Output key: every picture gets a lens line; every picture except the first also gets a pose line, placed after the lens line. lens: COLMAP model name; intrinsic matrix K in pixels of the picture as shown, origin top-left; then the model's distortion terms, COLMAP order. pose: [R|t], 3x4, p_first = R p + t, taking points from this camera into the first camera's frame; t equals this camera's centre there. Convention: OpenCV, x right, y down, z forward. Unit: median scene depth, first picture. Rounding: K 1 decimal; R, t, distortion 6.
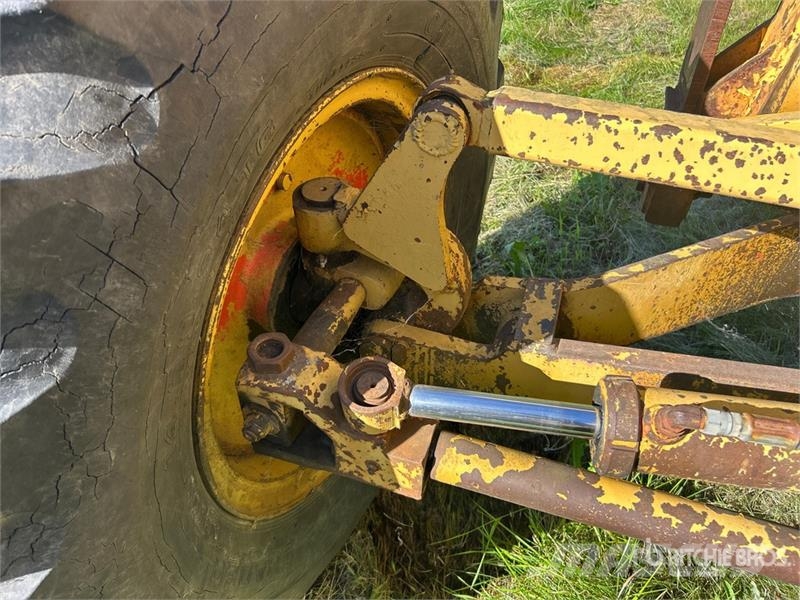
lens RADIAL K [[621.9, 0, 400.0], [0, 621.9, 300.0], [0, 0, 1]] dist [0.007793, 0.003578]
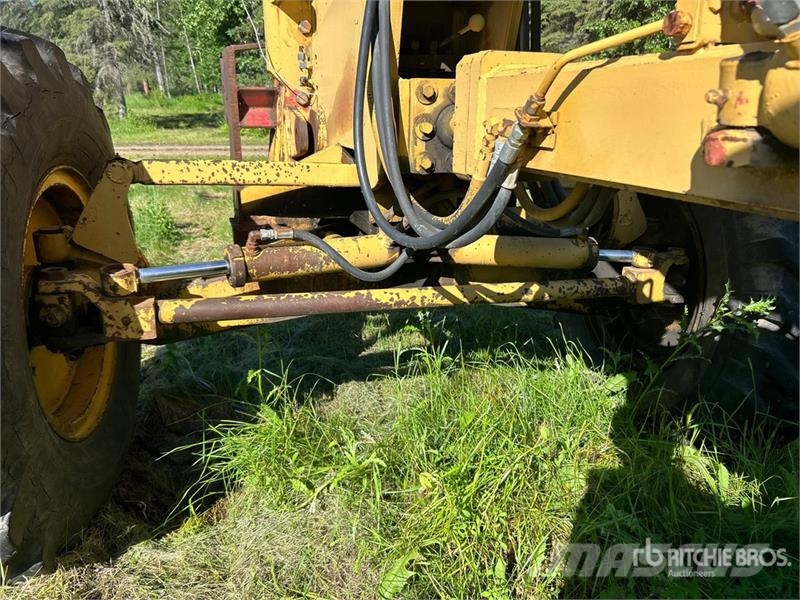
lens RADIAL K [[605.3, 0, 395.7], [0, 605.3, 297.3], [0, 0, 1]] dist [0.055489, -0.064334]
pose [[0.801423, -0.162951, 0.575472, -0.473969], [0.398902, 0.862542, -0.311287, 1.182826], [-0.445644, 0.479029, 0.756262, -0.877561]]
